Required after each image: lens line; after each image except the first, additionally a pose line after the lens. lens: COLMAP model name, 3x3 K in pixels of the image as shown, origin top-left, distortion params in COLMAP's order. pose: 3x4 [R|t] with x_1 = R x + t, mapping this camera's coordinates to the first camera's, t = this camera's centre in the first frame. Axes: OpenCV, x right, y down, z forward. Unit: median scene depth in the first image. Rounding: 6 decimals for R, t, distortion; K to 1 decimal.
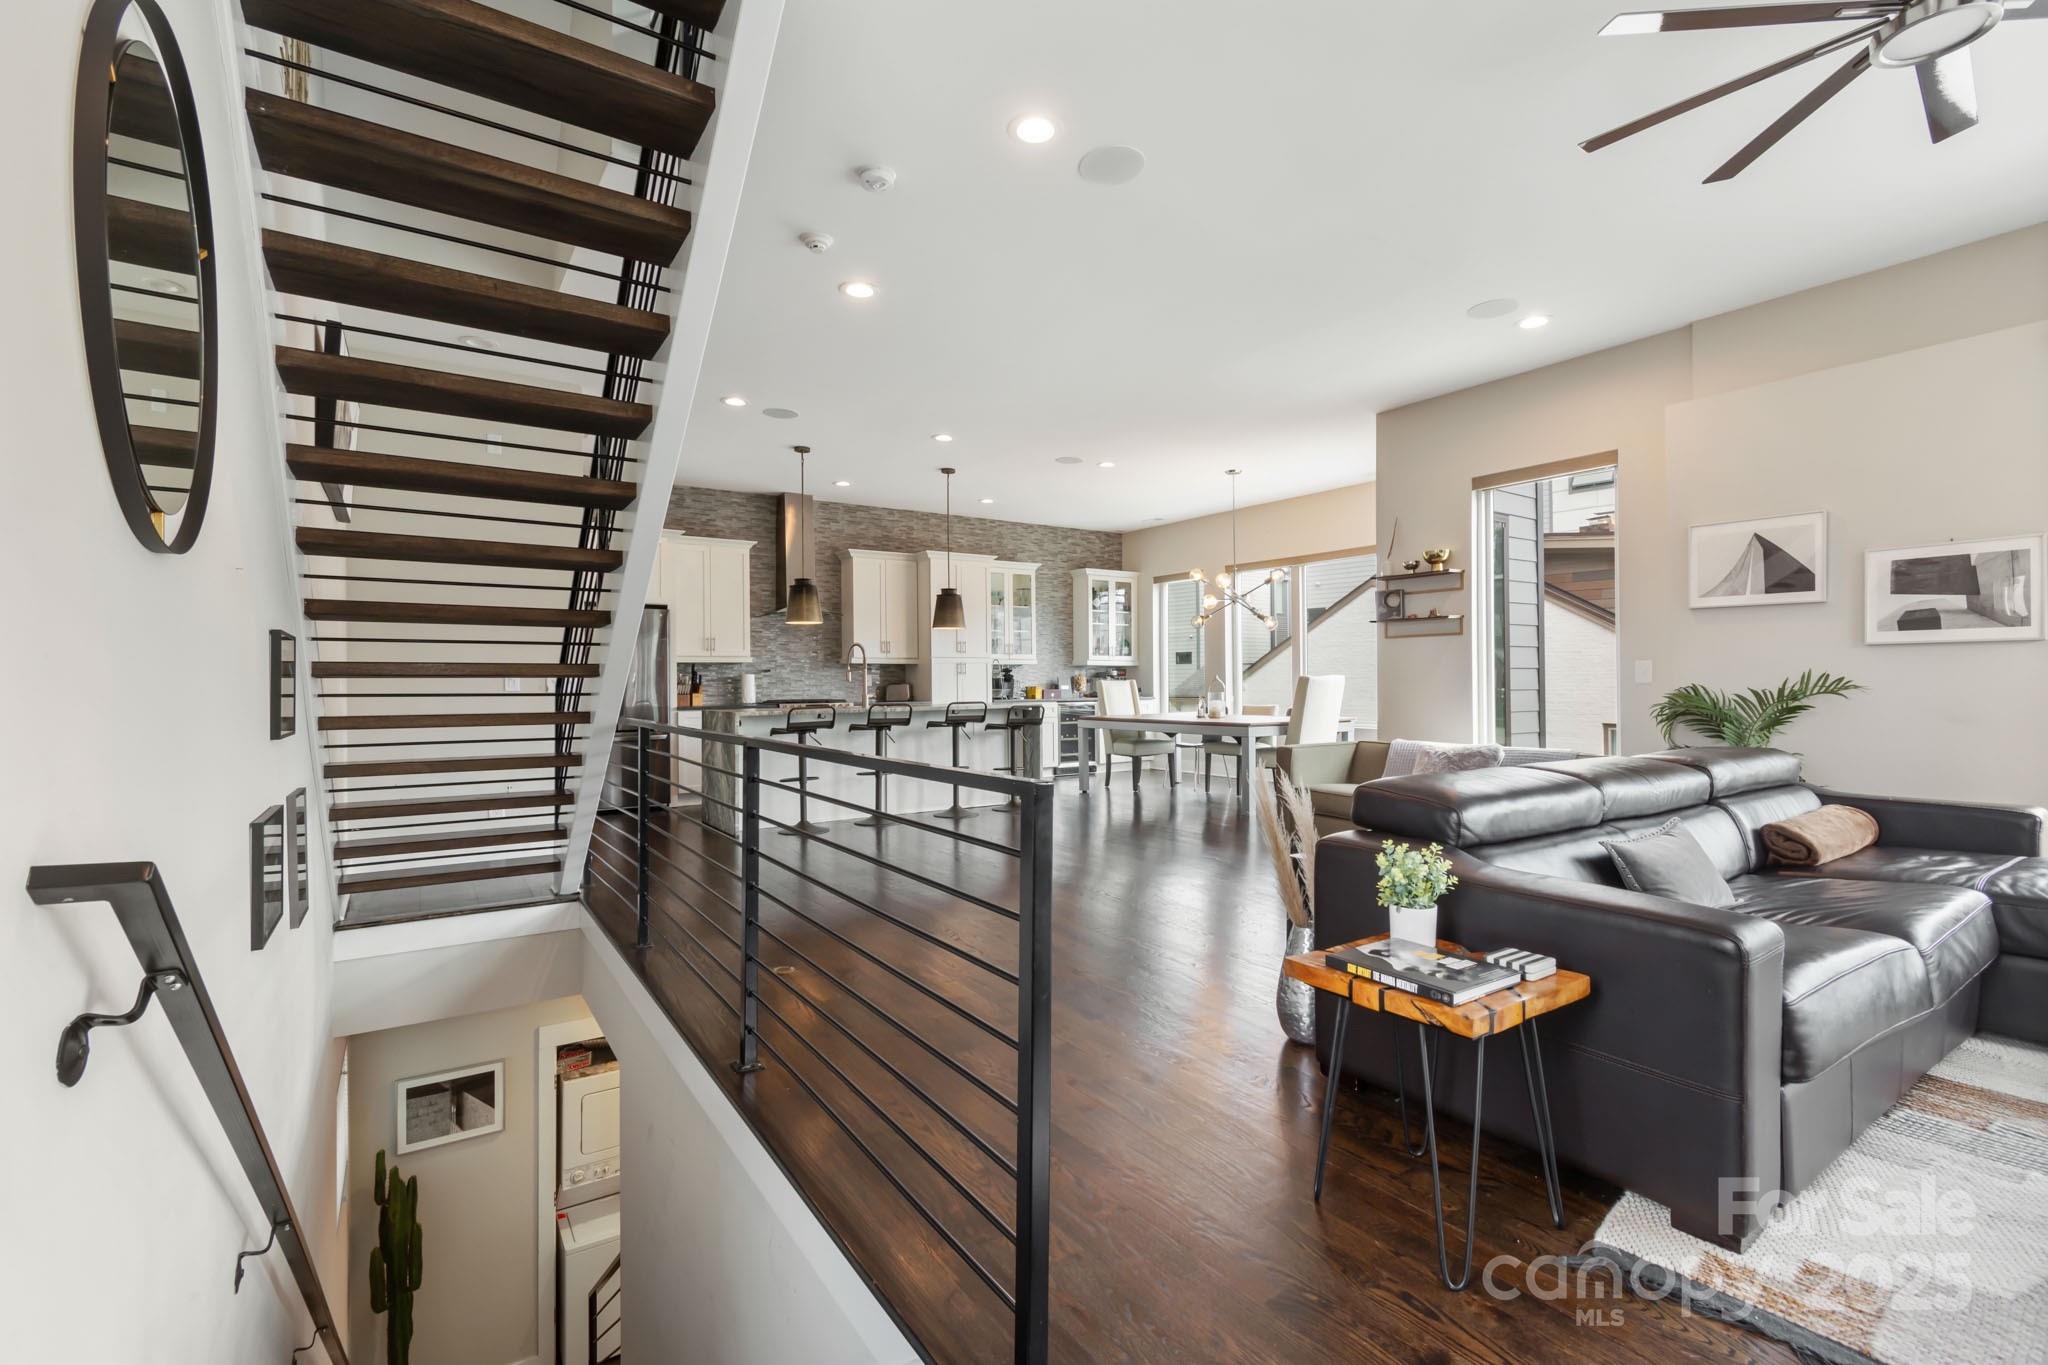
lens RADIAL K [[917.6, 0, 1013.6], [0, 917.6, 675.1], [0, 0, 1]] dist [0.001348, 0.000224]
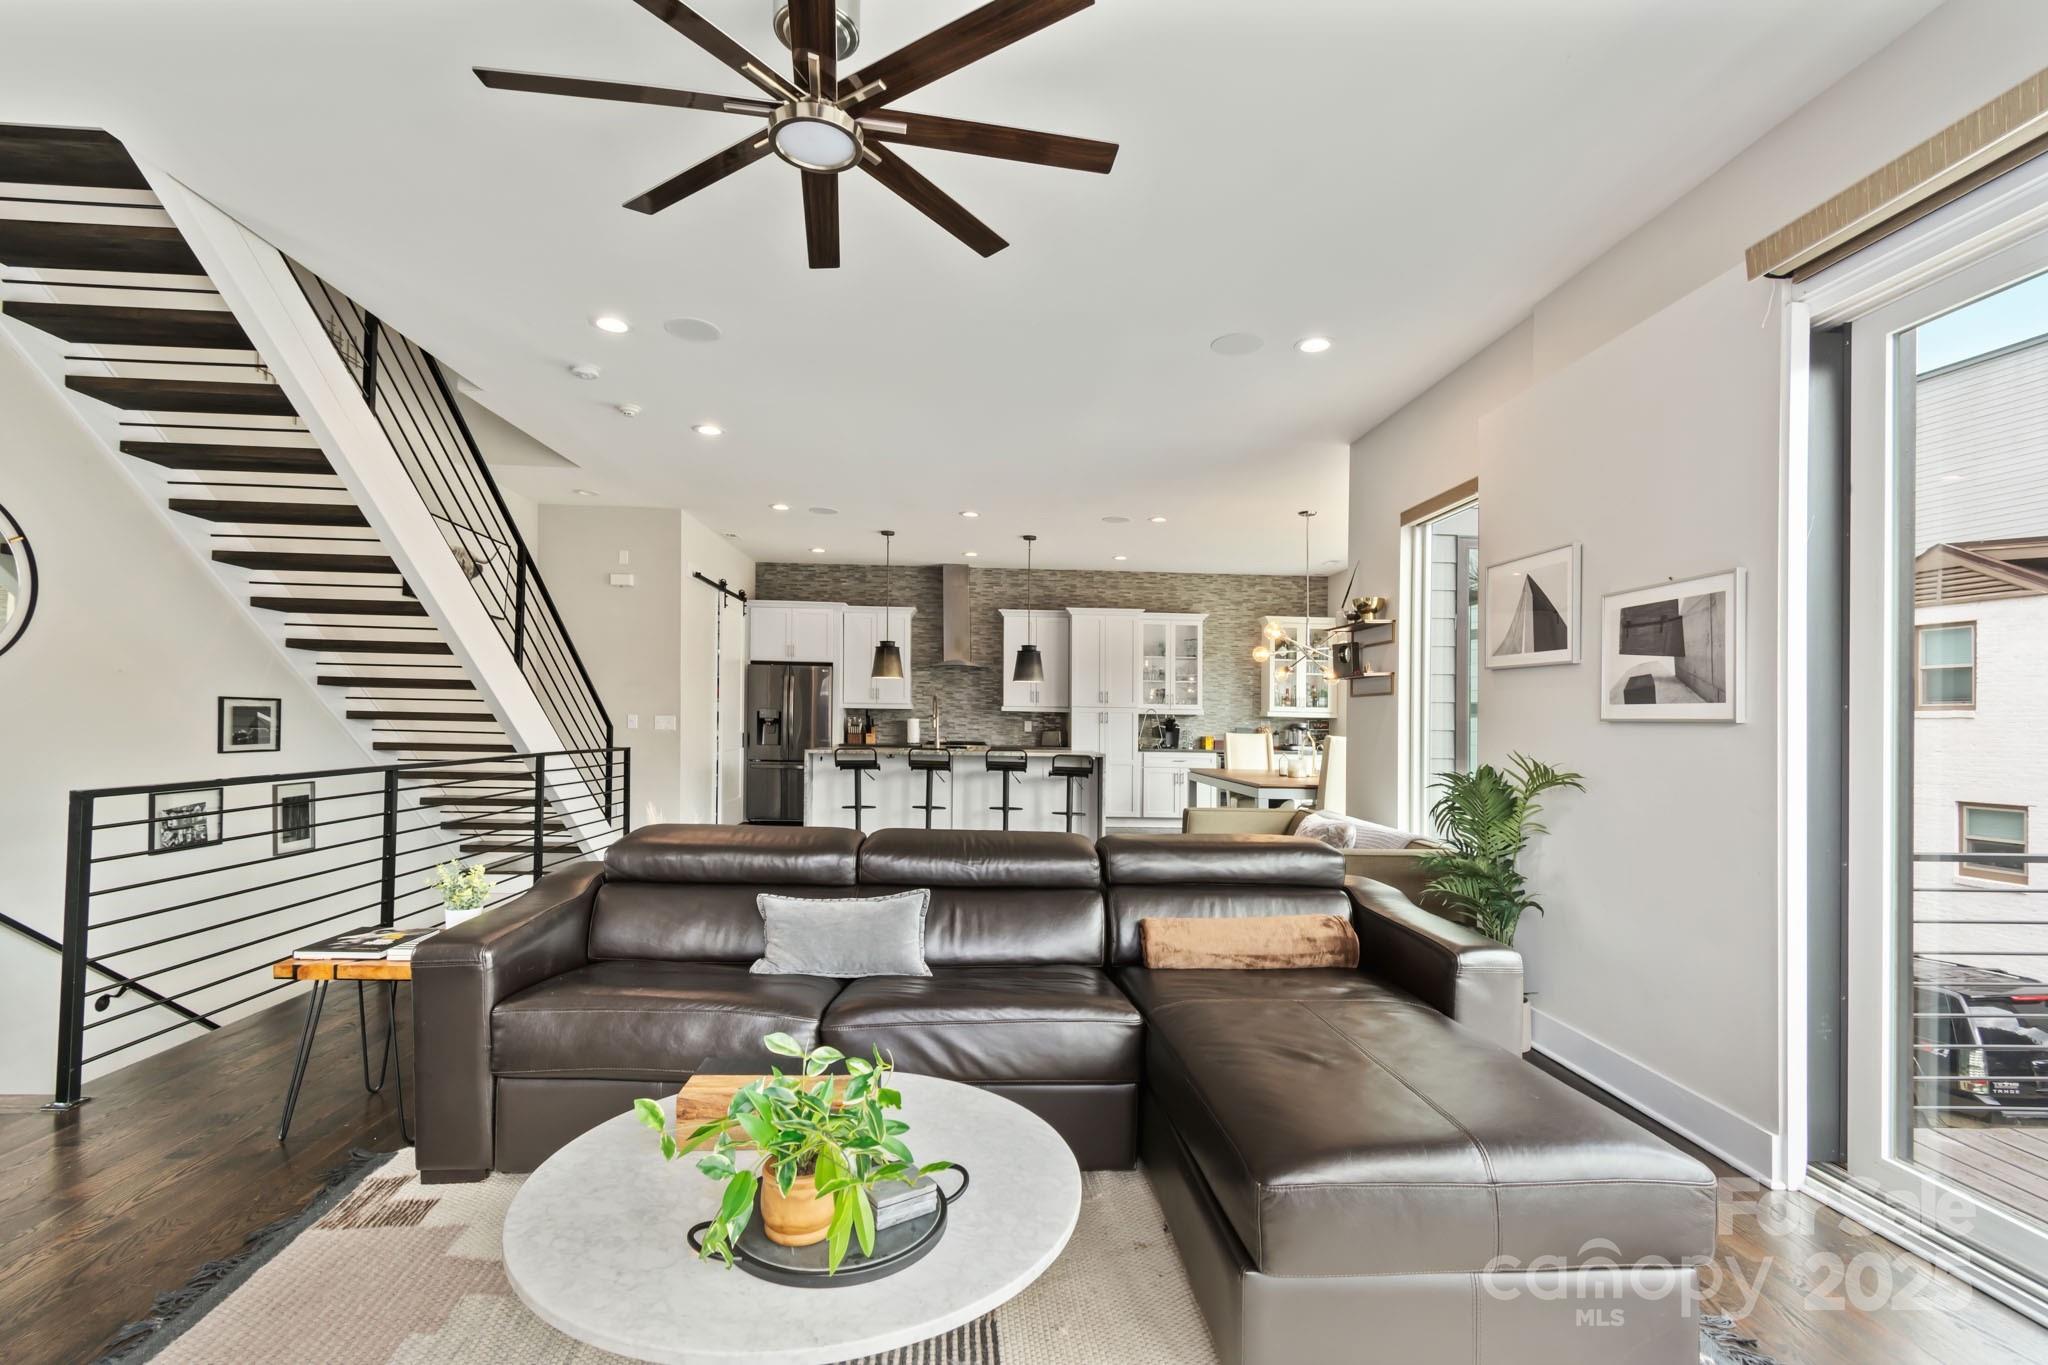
lens RADIAL K [[908.0, 0, 1028.7], [0, 908.0, 692.8], [0, 0, 1]] dist [0.001838, 0.000119]
pose [[0.859526, 0.008942, -0.511014, 0.428039], [-0.021197, 0.999610, -0.018161, -0.015923], [0.510652, 0.026442, 0.859381, 0.064539]]
